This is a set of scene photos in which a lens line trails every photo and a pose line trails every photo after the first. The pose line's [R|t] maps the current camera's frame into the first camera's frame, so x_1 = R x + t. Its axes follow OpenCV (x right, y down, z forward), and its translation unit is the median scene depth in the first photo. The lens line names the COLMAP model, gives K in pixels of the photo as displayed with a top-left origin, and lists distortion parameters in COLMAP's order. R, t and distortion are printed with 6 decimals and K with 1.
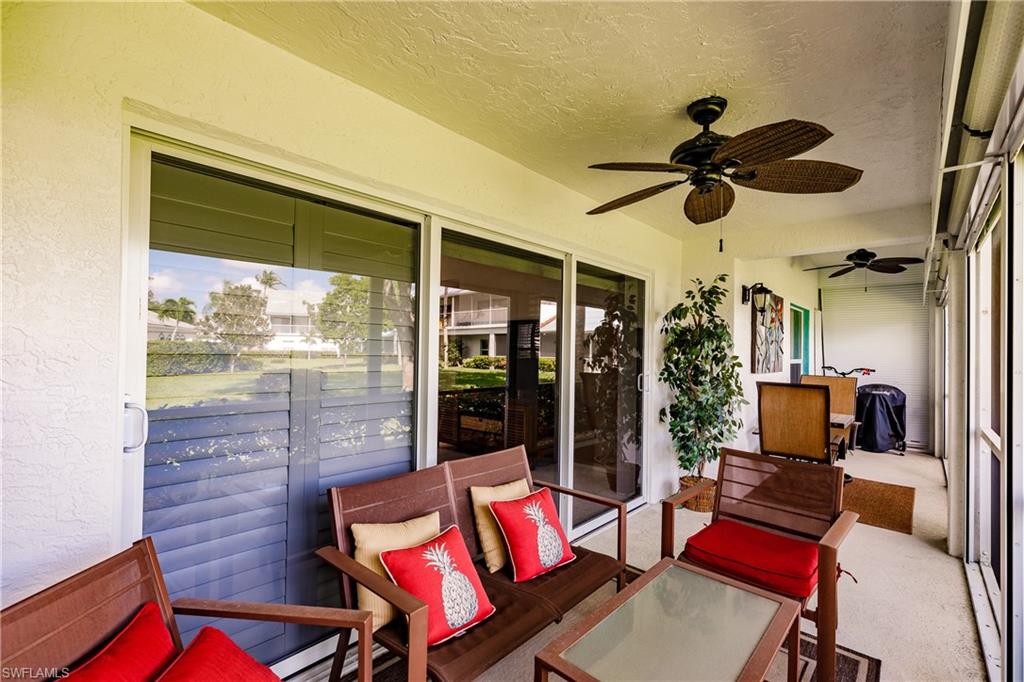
lens RADIAL K [[465.4, 0, 513.8], [0, 465.4, 347.1], [0, 0, 1]] dist [0.016120, 0.000134]
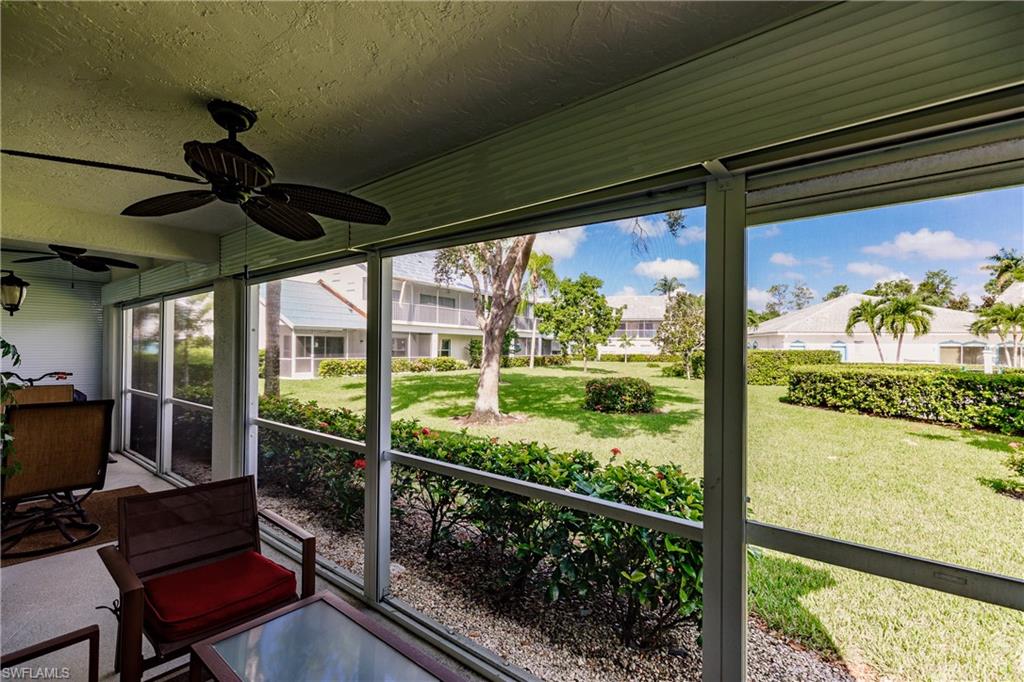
lens RADIAL K [[465.4, 0, 513.4], [0, 465.4, 343.3], [0, 0, 1]] dist [0.016120, 0.000134]
pose [[-0.028613, -0.005674, 0.999574, -0.254555], [-0.016580, 0.999849, 0.005201, -0.042739], [-0.999453, -0.016424, -0.028703, 0.243991]]
